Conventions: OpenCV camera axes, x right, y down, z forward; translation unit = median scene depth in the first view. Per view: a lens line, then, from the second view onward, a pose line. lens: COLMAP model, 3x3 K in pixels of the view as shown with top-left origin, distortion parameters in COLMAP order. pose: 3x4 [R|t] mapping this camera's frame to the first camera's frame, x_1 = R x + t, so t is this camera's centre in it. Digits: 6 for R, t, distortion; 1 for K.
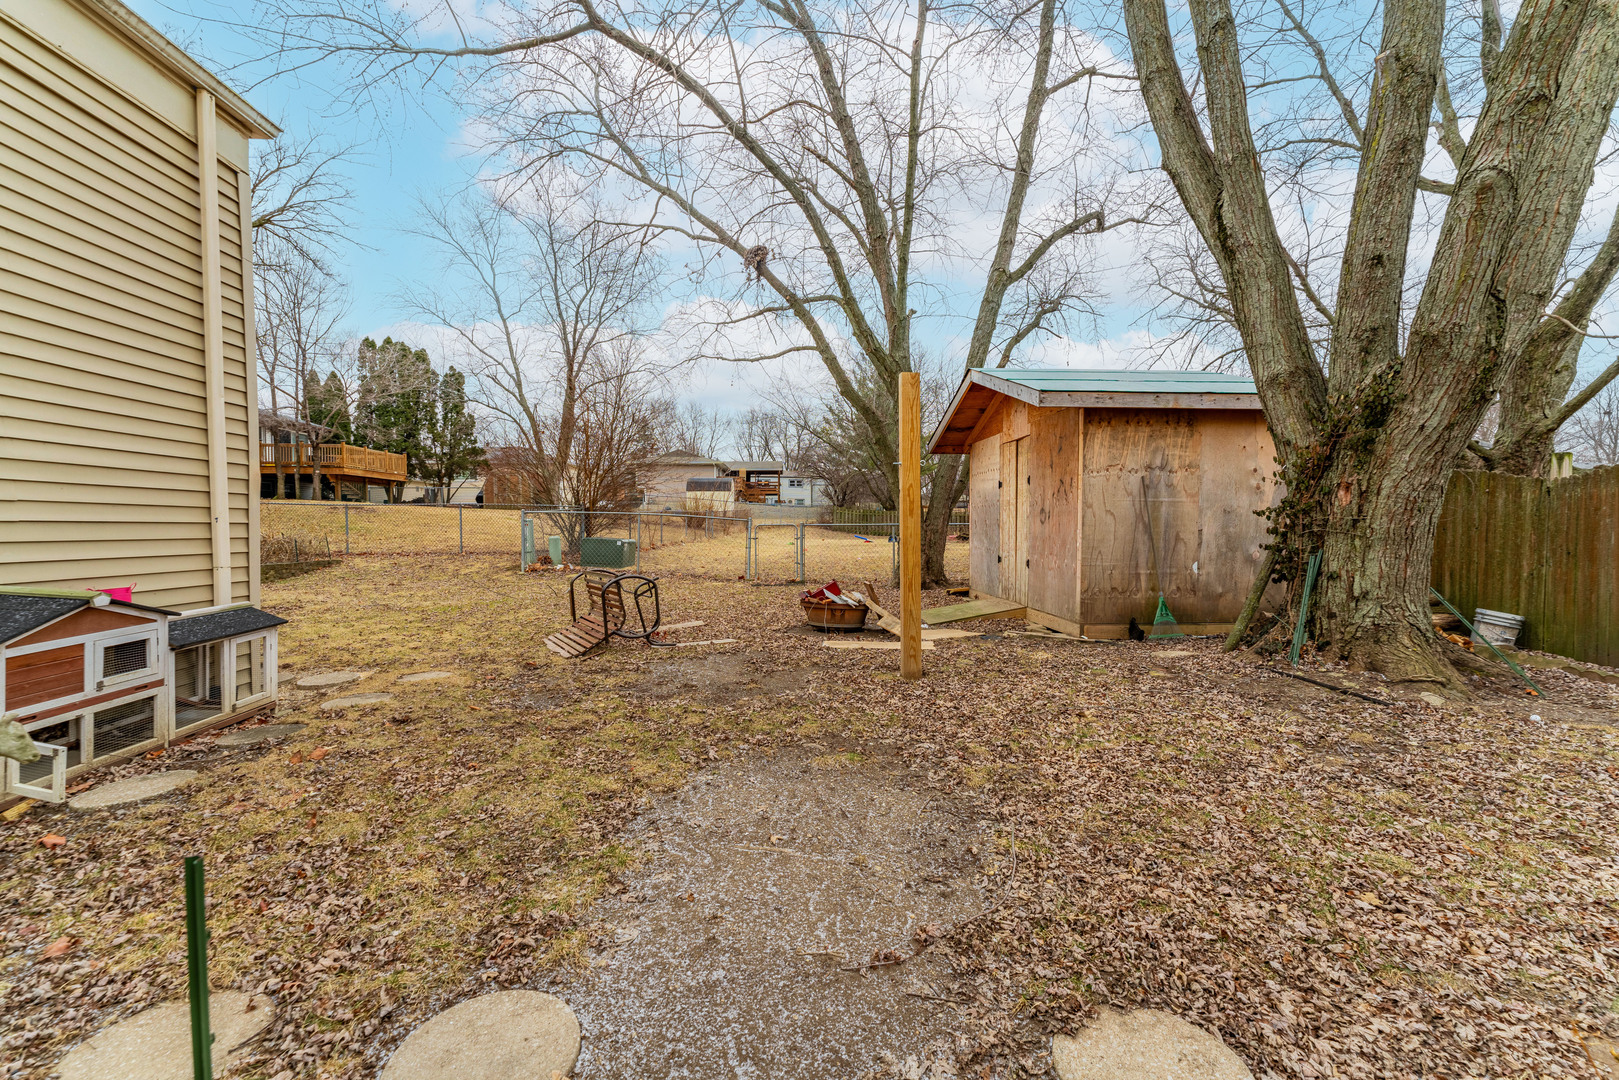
lens RADIAL K [[665.4, 0, 780.2], [0, 665.4, 549.8], [0, 0, 1]] dist [-0.017973, 0.003046]
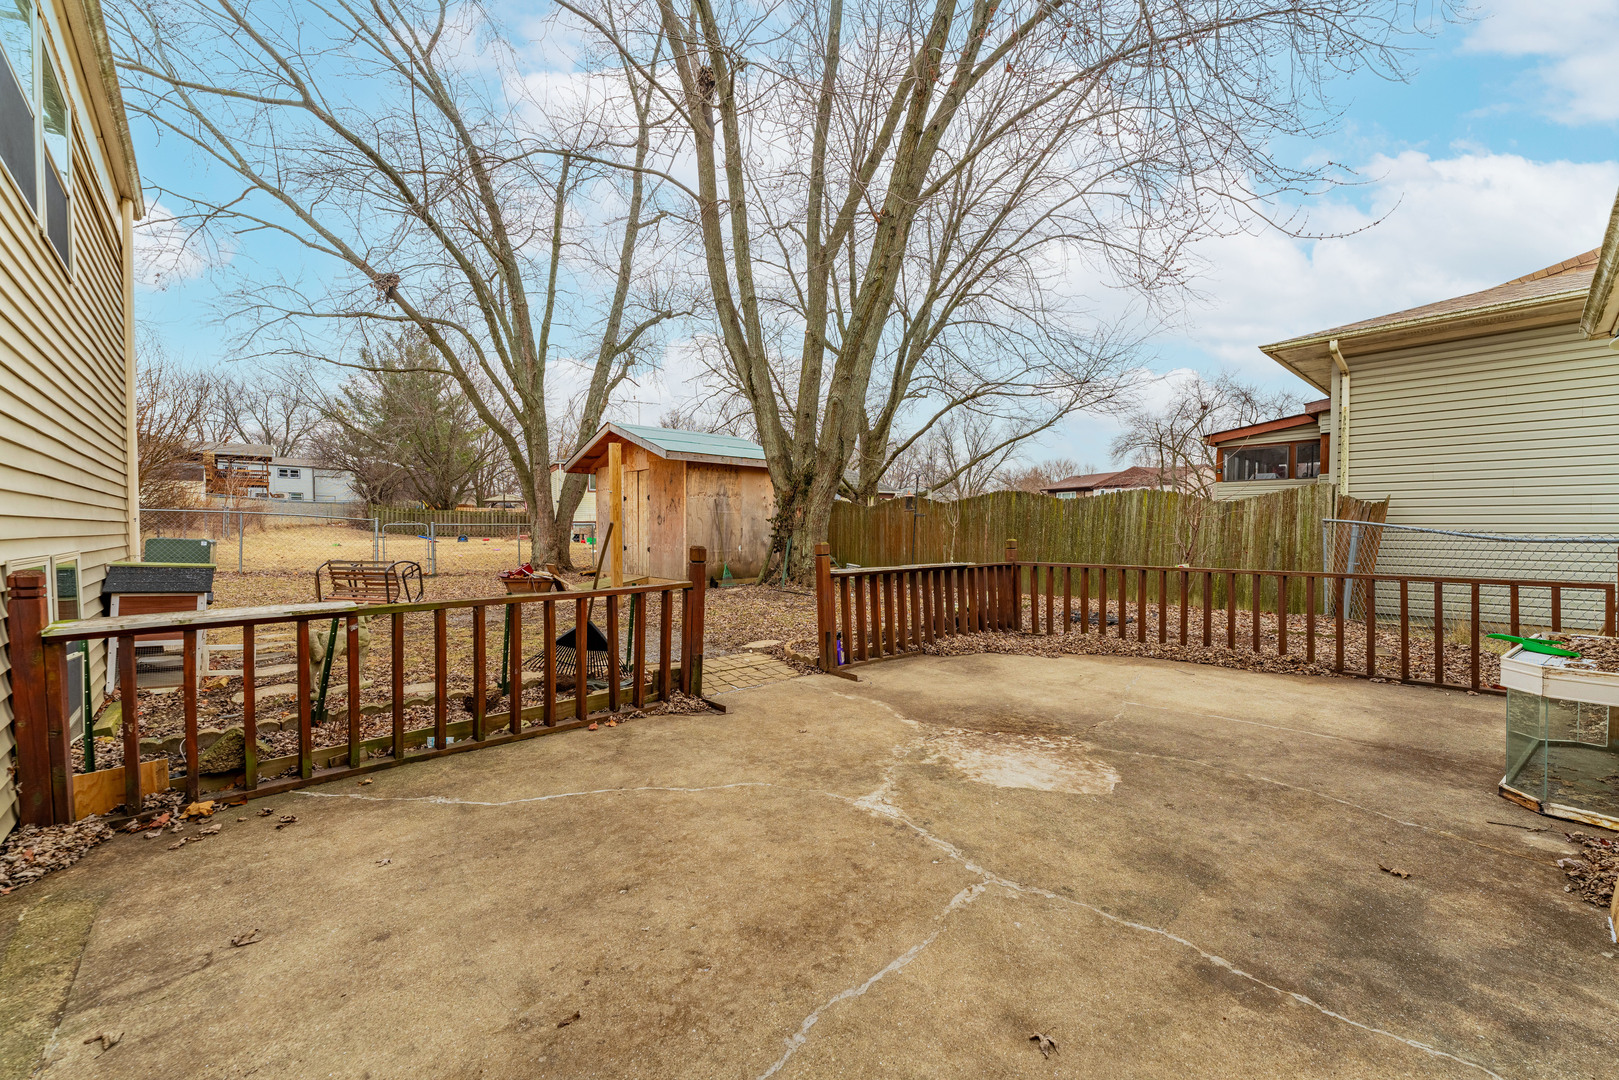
lens RADIAL K [[665.4, 0, 803.9], [0, 665.4, 537.8], [0, 0, 1]] dist [-0.017973, 0.003046]
pose [[0.763810, -0.012306, 0.645324, -0.465097], [0.023200, 0.999696, -0.008397, 0.017767], [-0.645025, 0.021385, 0.763863, -0.579909]]
